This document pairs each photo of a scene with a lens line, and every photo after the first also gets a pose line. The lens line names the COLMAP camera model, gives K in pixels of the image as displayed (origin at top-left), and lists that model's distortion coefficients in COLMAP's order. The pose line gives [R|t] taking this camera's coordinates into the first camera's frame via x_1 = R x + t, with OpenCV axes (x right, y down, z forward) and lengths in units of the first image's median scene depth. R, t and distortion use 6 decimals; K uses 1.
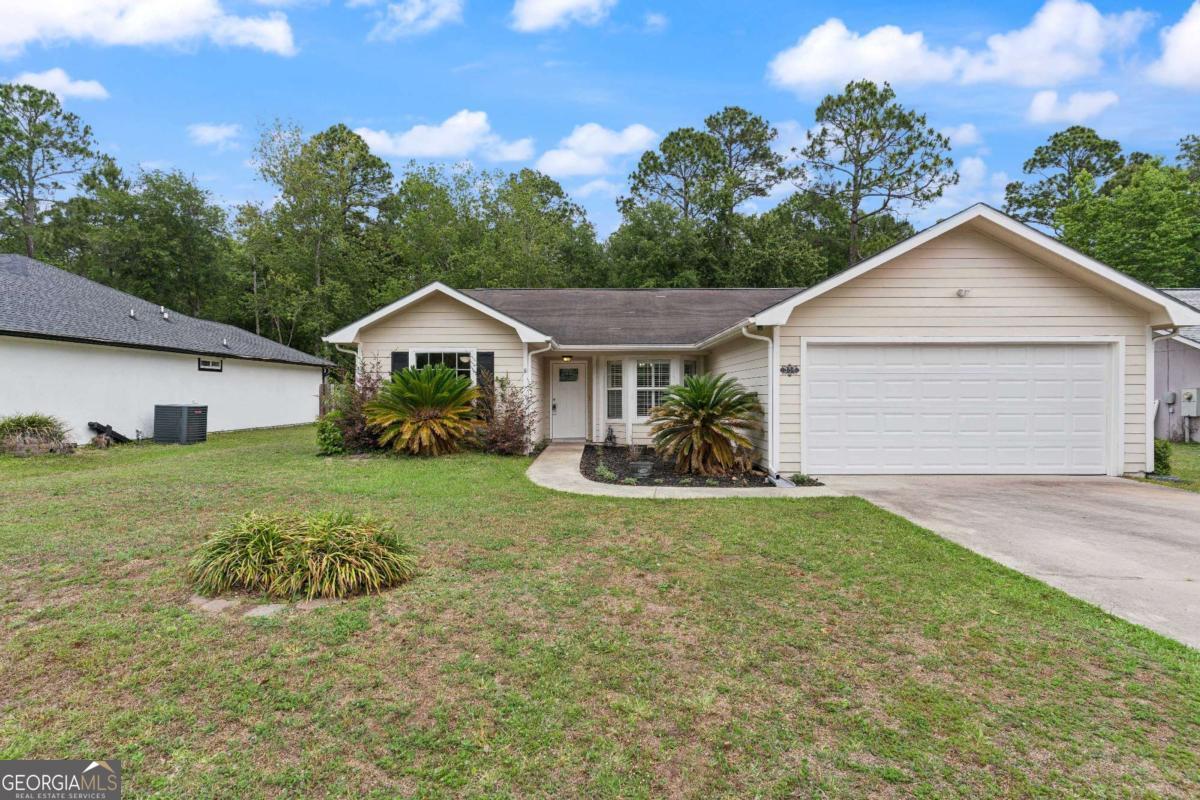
lens RADIAL K [[572.3, 0, 596.5], [0, 572.3, 398.6], [0, 0, 1]] dist [0.002753, -0.000411]
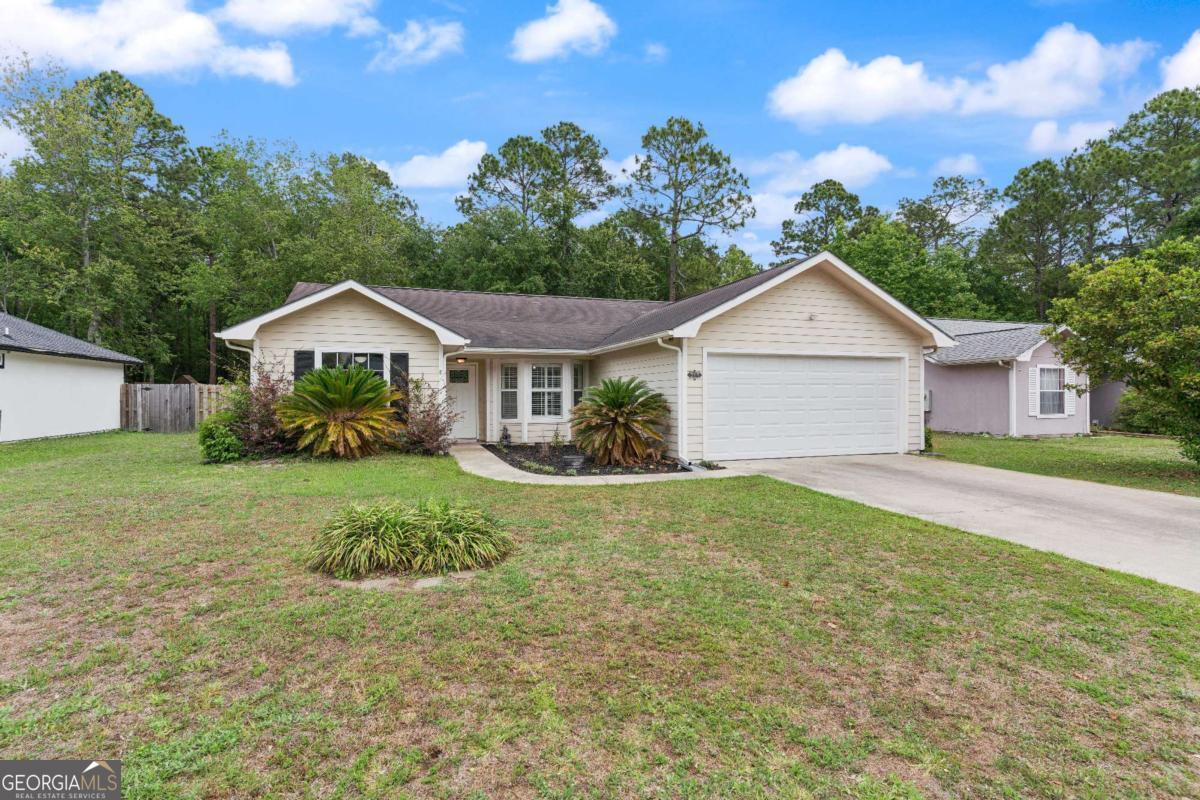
lens RADIAL K [[572.3, 0, 604.3], [0, 572.3, 397.7], [0, 0, 1]] dist [0.002753, -0.000411]
pose [[0.945255, -0.002476, 0.326322, -0.154397], [0.003841, 0.999986, -0.003540, 0.001232], [-0.326309, 0.004599, 0.945252, -0.050015]]
